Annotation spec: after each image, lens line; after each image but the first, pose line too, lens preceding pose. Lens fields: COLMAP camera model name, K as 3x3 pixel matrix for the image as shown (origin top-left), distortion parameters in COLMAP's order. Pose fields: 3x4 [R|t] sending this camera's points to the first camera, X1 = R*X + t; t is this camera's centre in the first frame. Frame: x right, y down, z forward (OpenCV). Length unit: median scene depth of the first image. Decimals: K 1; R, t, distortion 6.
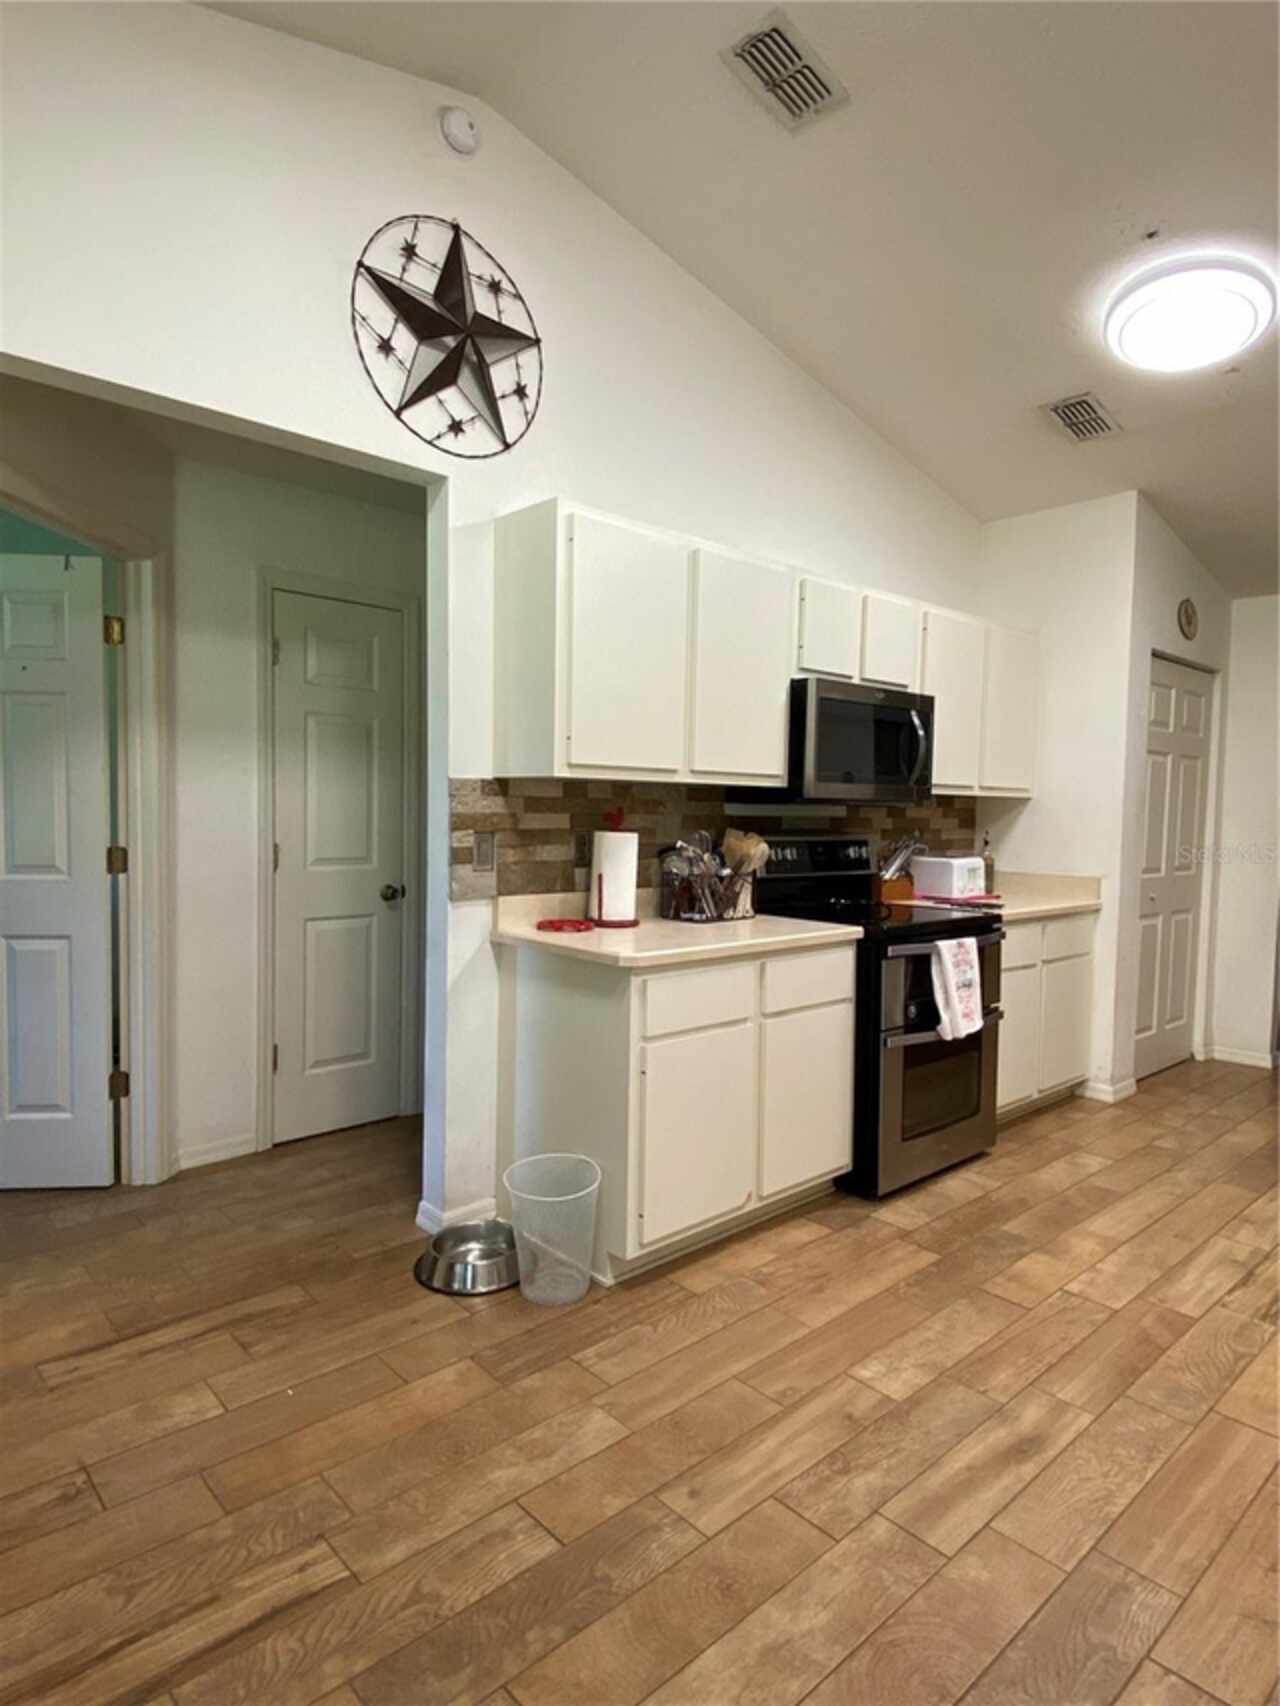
lens RADIAL K [[970.3, 0, 652.9], [0, 970.3, 854.1], [0, 0, 1]] dist [0.018457, -0.020843]
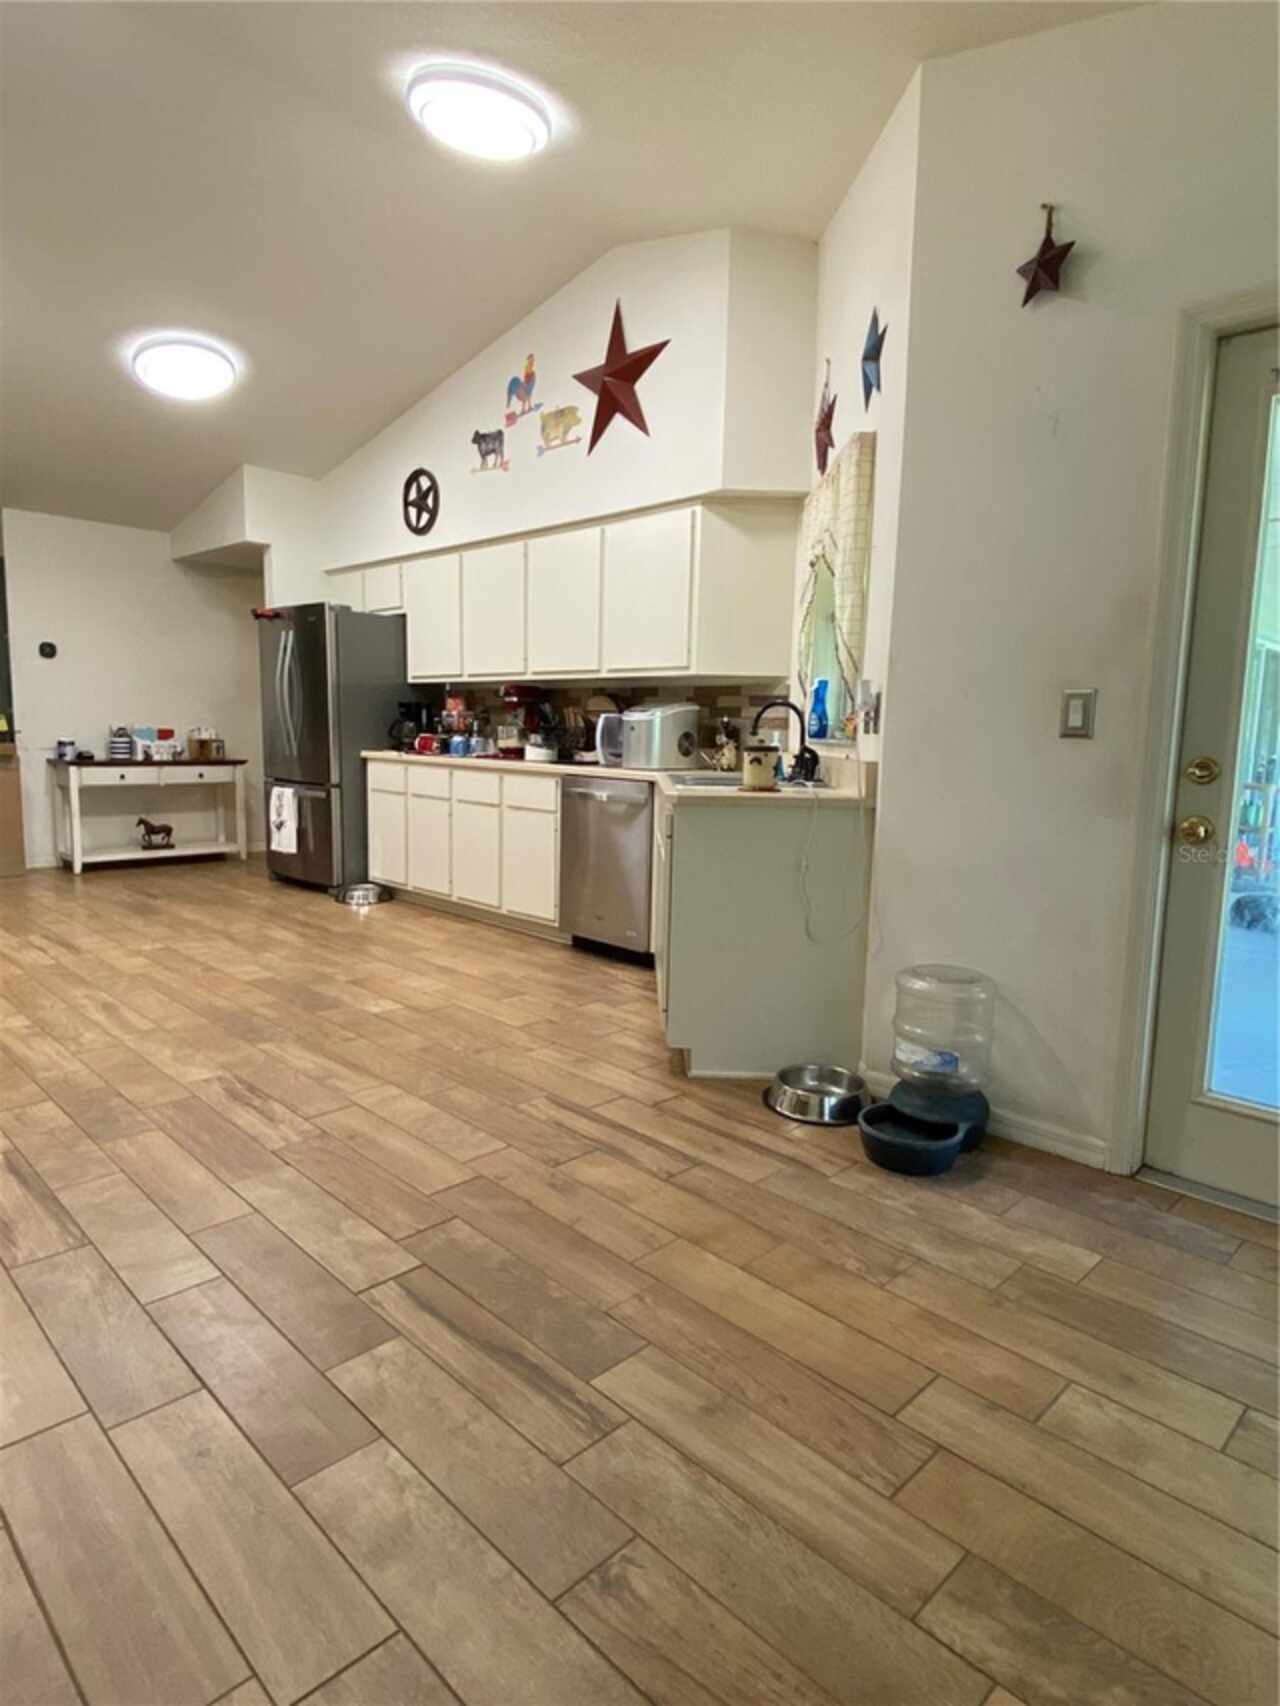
lens RADIAL K [[970.3, 0, 652.9], [0, 970.3, 854.1], [0, 0, 1]] dist [0.018457, -0.020843]
pose [[-0.053475, -0.152528, 0.986851, -1.029527], [0.029008, 0.987611, 0.154217, 0.051600], [-0.998148, 0.036874, -0.048388, 0.038035]]
